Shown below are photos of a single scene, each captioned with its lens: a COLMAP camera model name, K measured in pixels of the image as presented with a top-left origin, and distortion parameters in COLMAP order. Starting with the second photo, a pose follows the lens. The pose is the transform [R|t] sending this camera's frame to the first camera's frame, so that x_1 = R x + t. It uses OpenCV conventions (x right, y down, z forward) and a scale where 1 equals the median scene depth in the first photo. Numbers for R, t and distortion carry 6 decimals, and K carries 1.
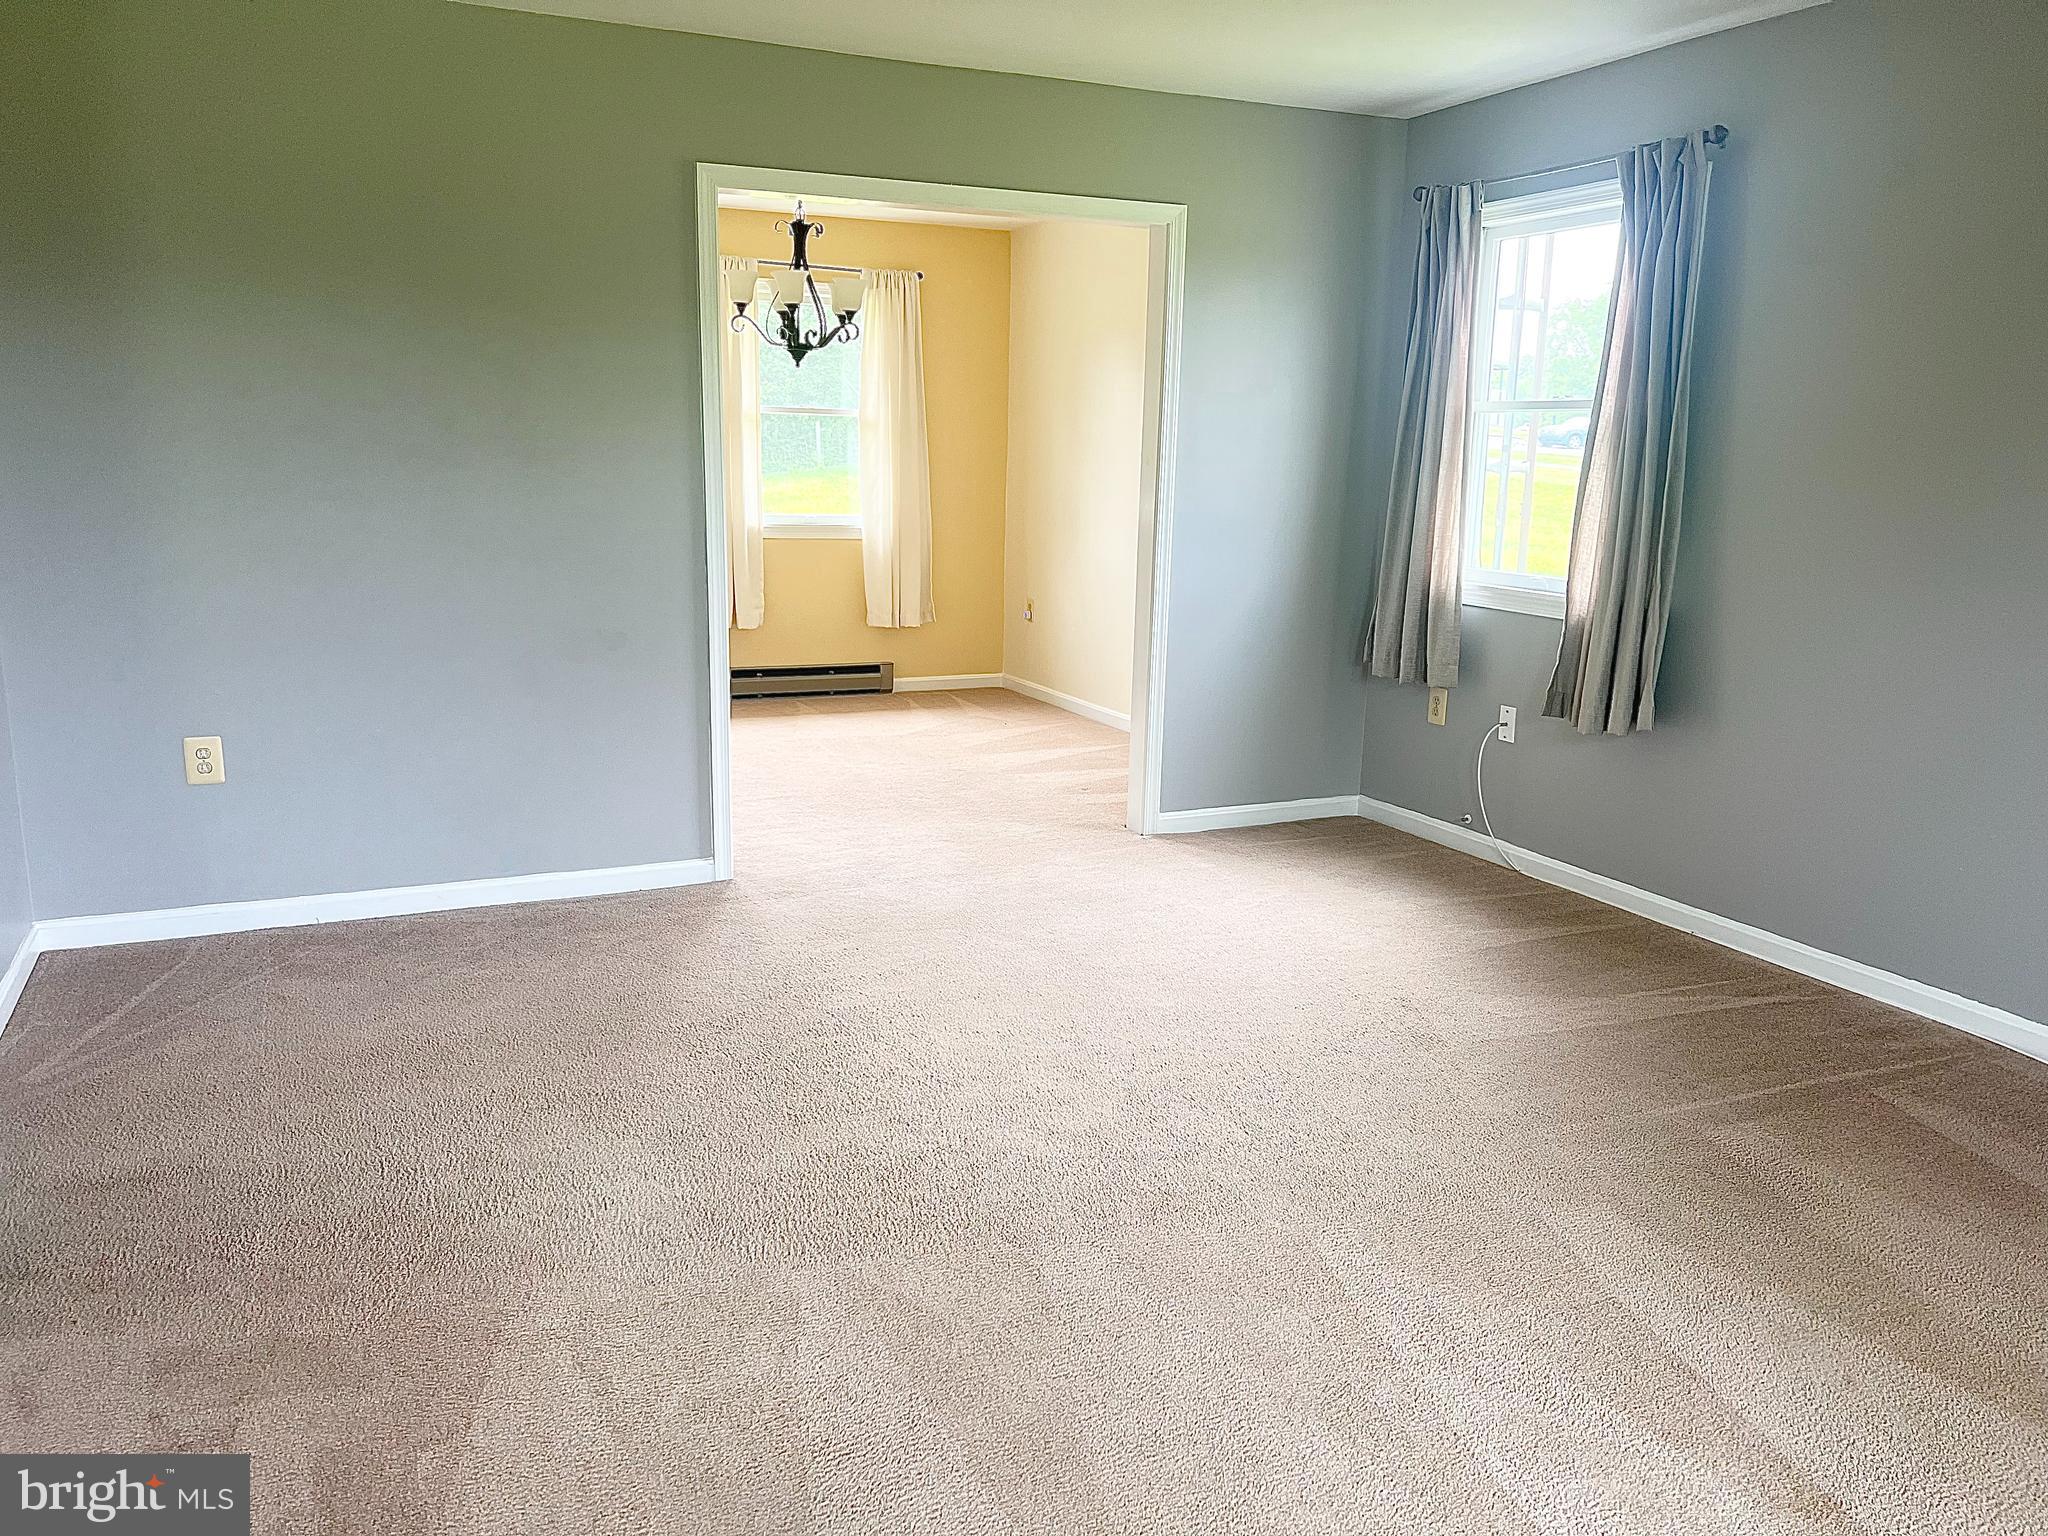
lens RADIAL K [[1524.0, 0, 1024.0], [0, 1524.0, 768.0], [0, 0, 1]] dist [0.052648, -0.066403]
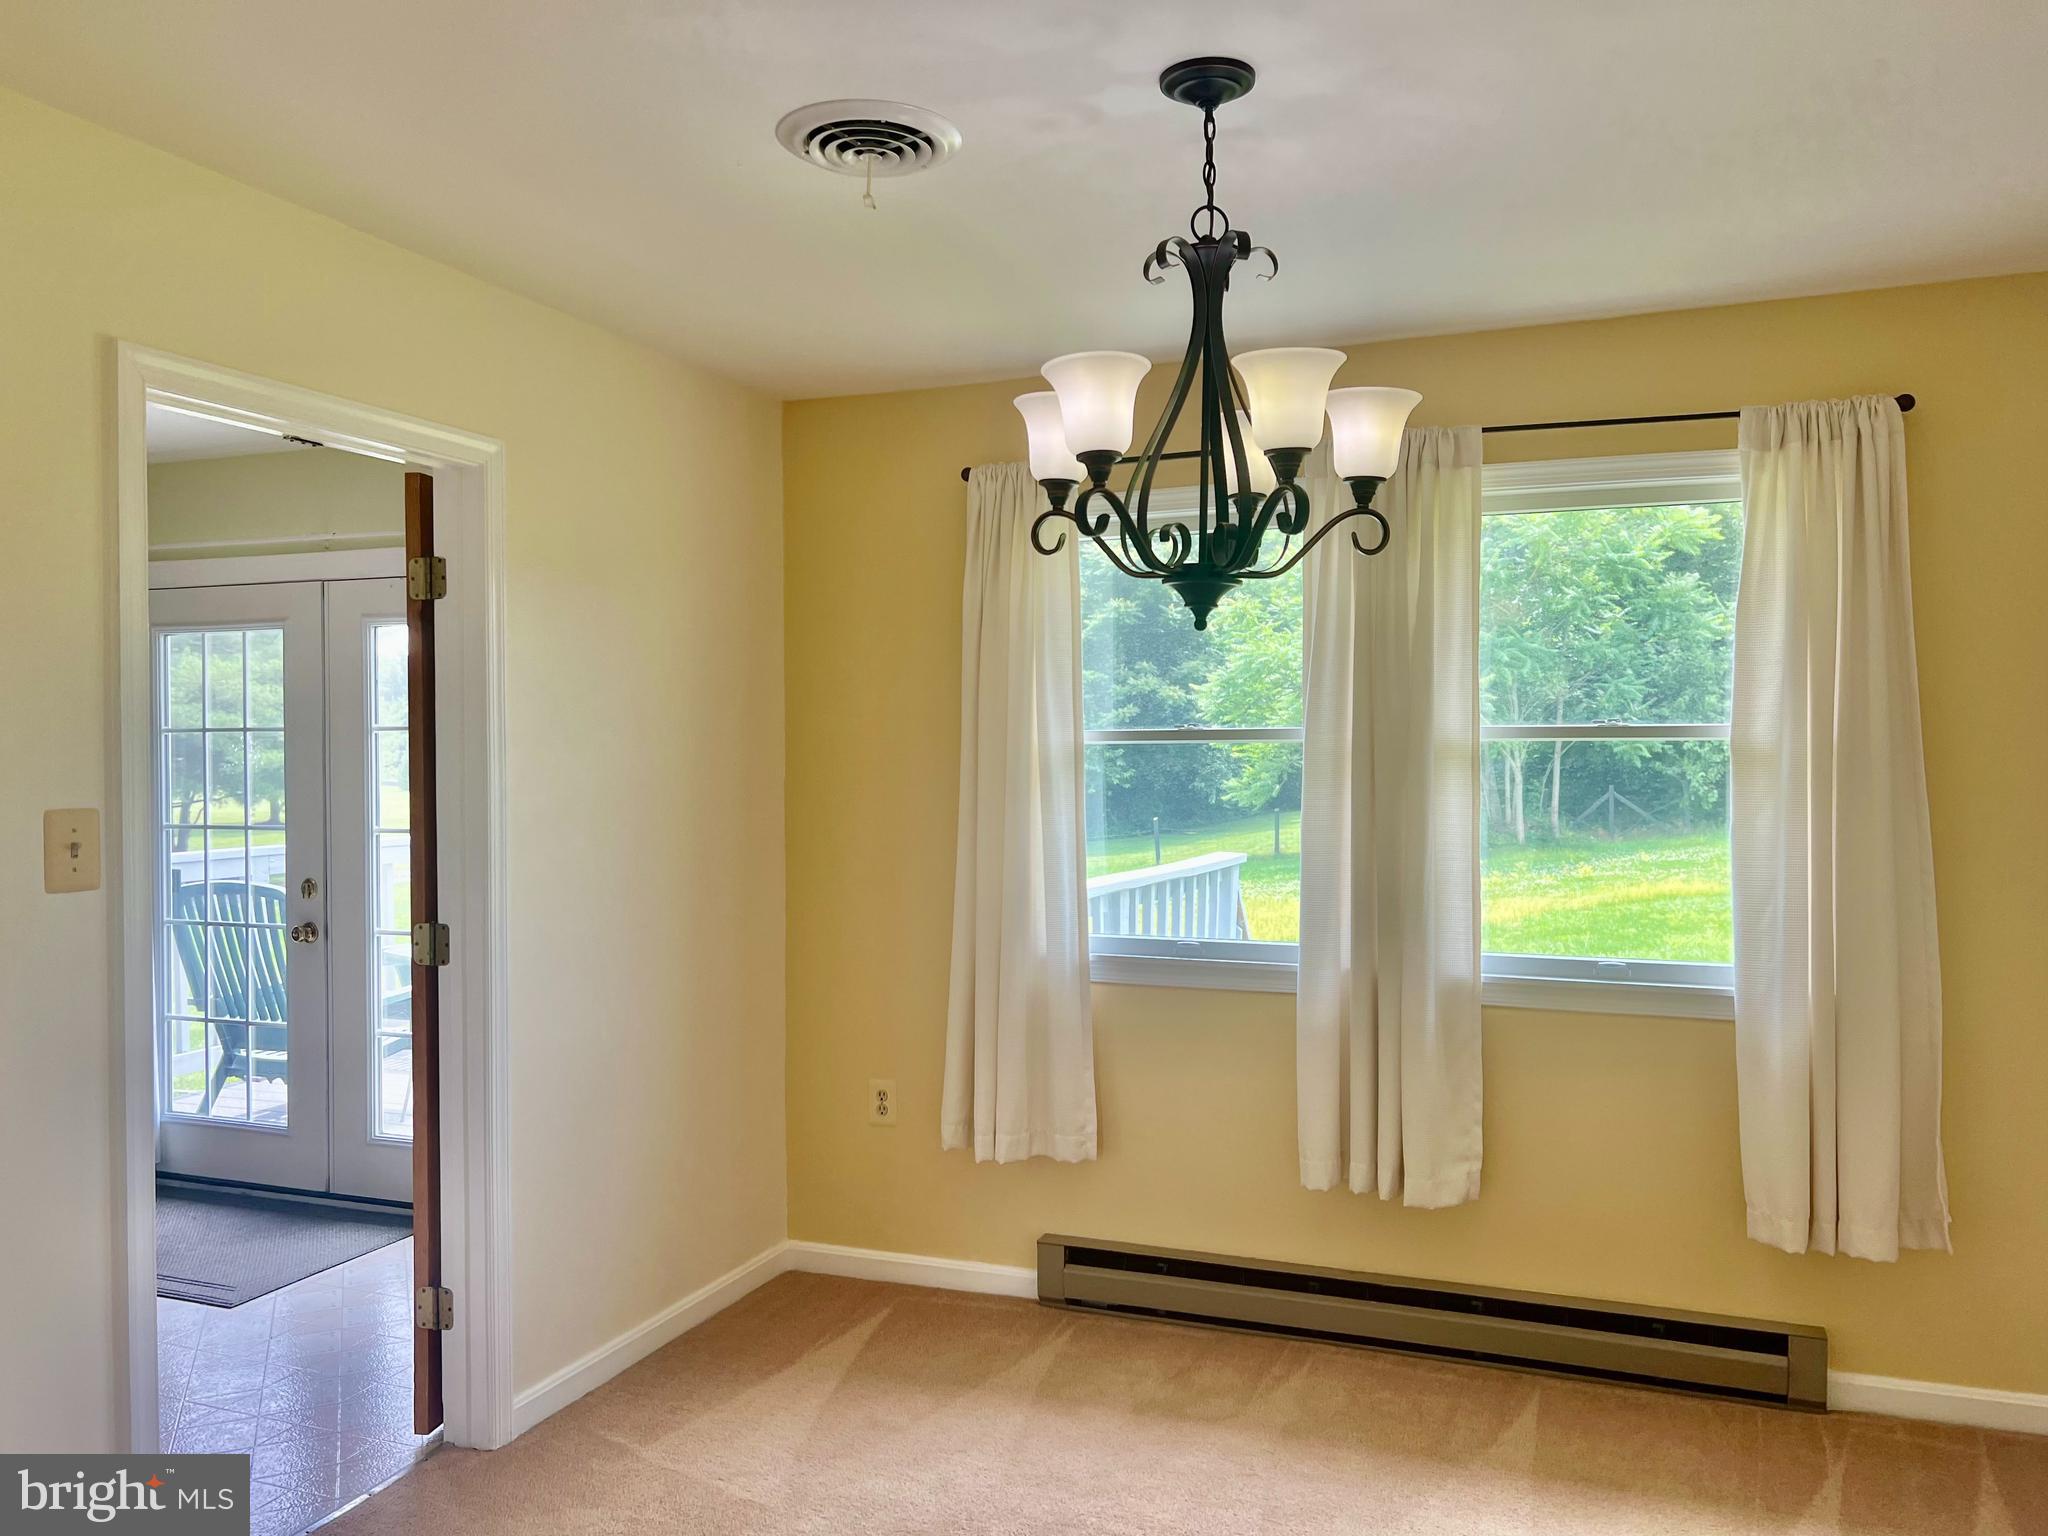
lens RADIAL K [[1584.8, 0, 1024.0], [0, 1584.8, 768.0], [0, 0, 1]] dist [0.057729, 0.001191]
pose [[0.690815, -0.015843, -0.722858, 0.136982], [-0.138178, 0.978440, -0.153497, -0.217950], [0.709705, 0.205921, 0.673732, 0.962932]]
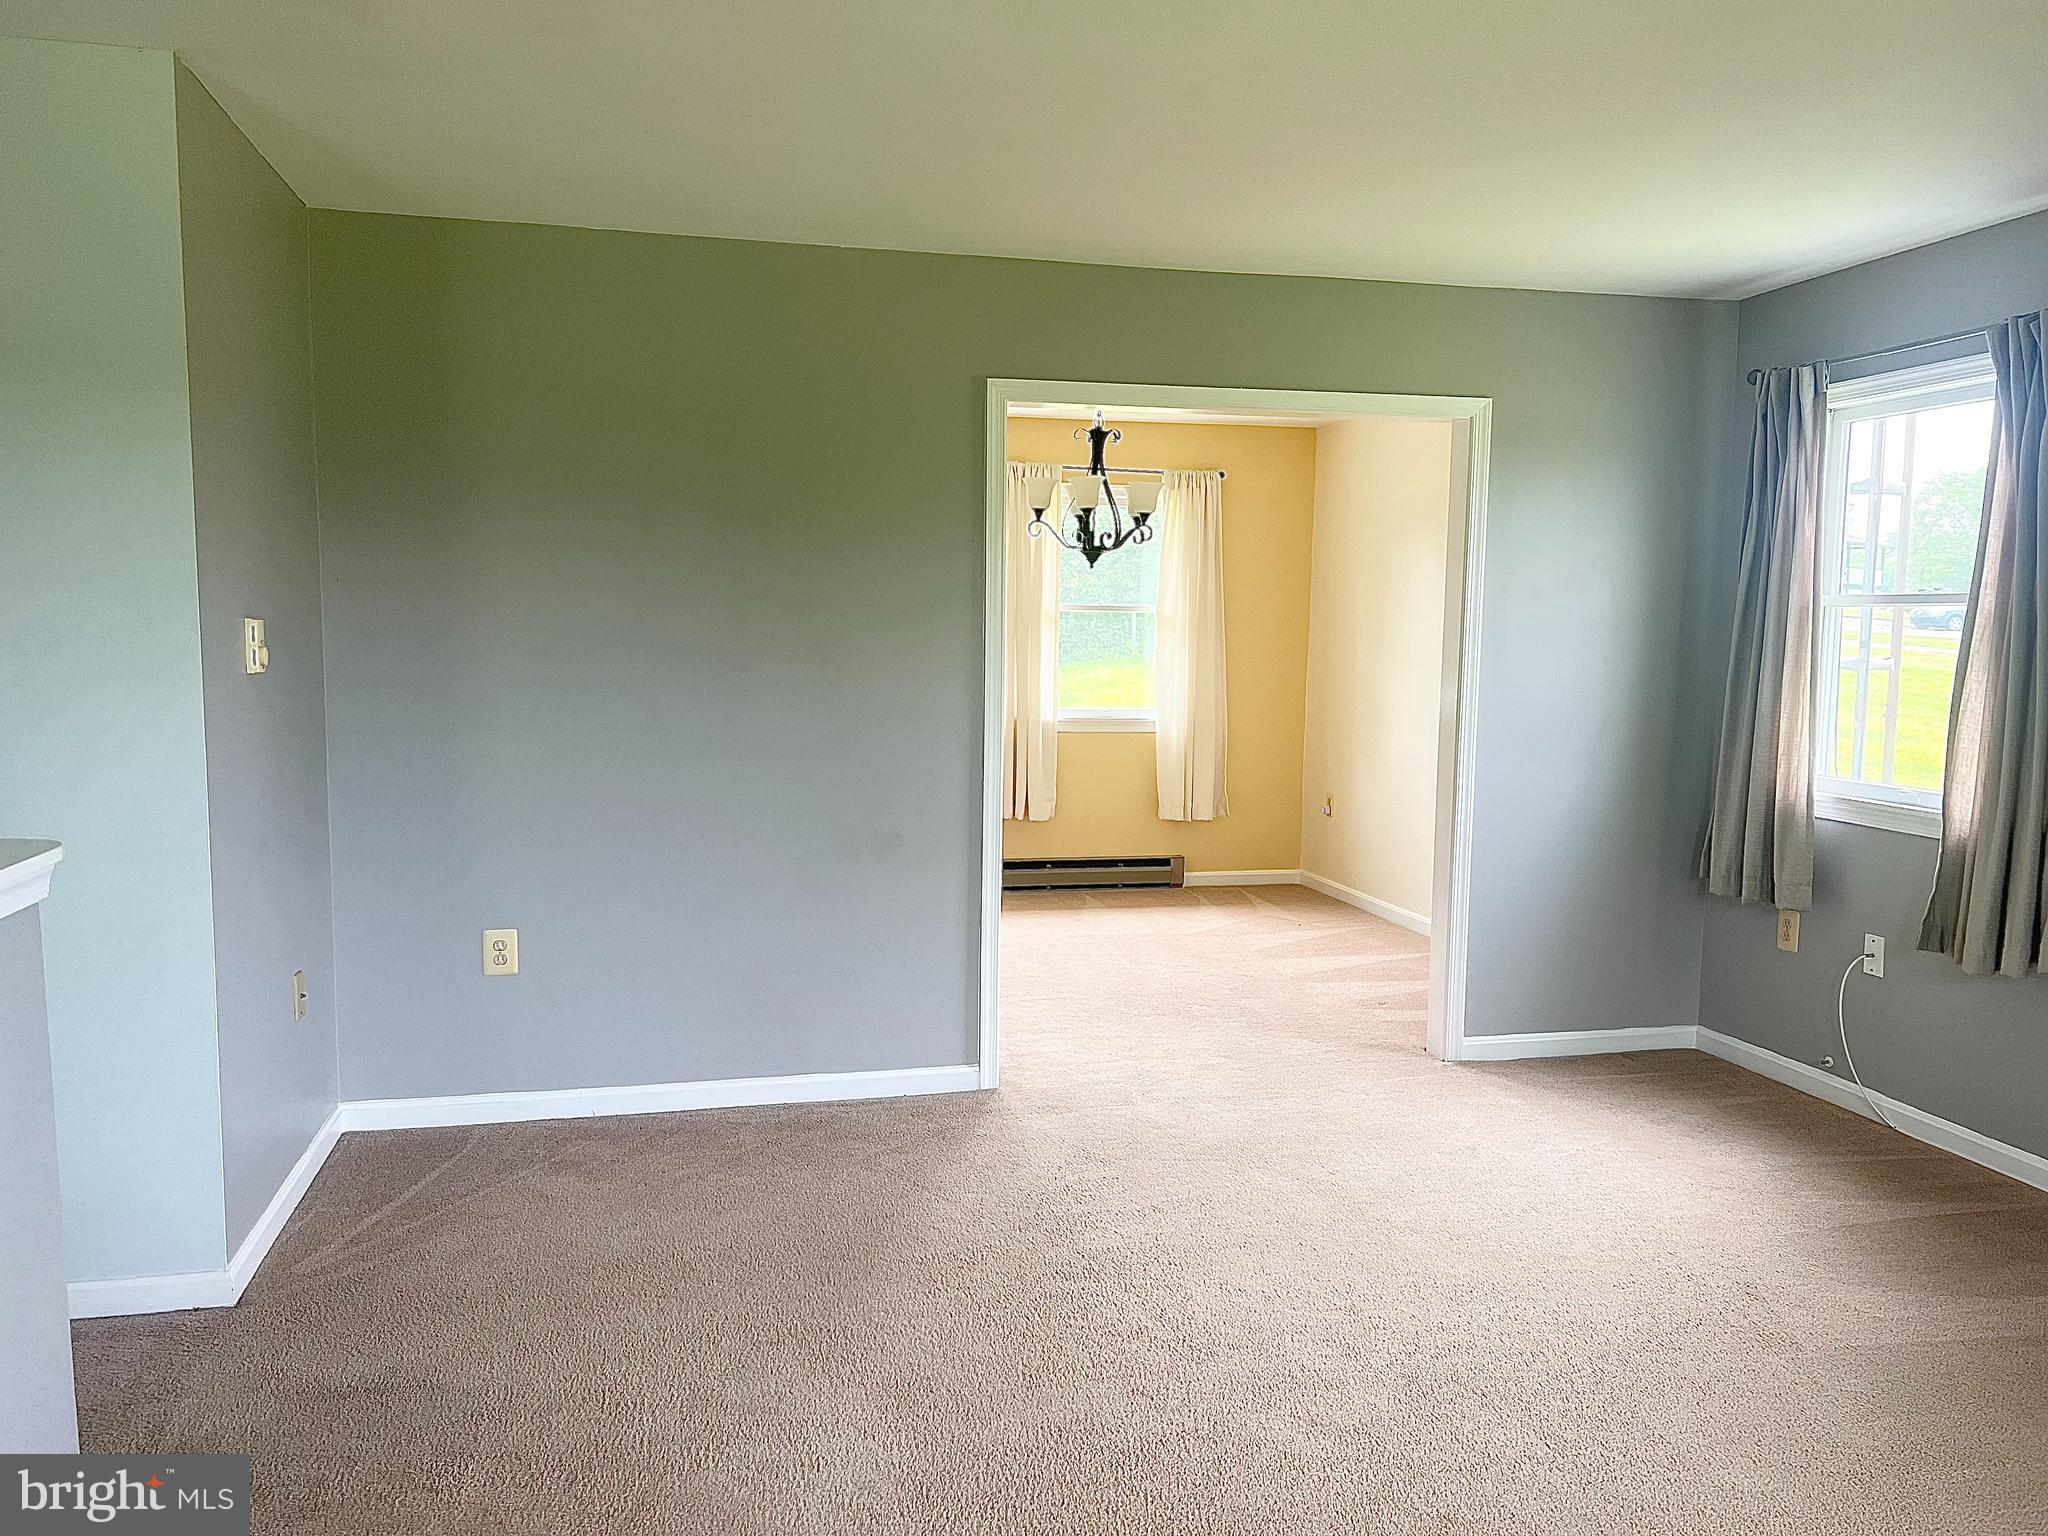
lens RADIAL K [[1524.0, 0, 1024.0], [0, 1524.0, 768.0], [0, 0, 1]] dist [0.052648, -0.066403]
pose [[0.979167, 0.011835, -0.202710, 0.018178], [-0.035765, 0.992745, -0.114799, -0.017988], [0.199881, 0.119657, 0.972486, 0.037770]]
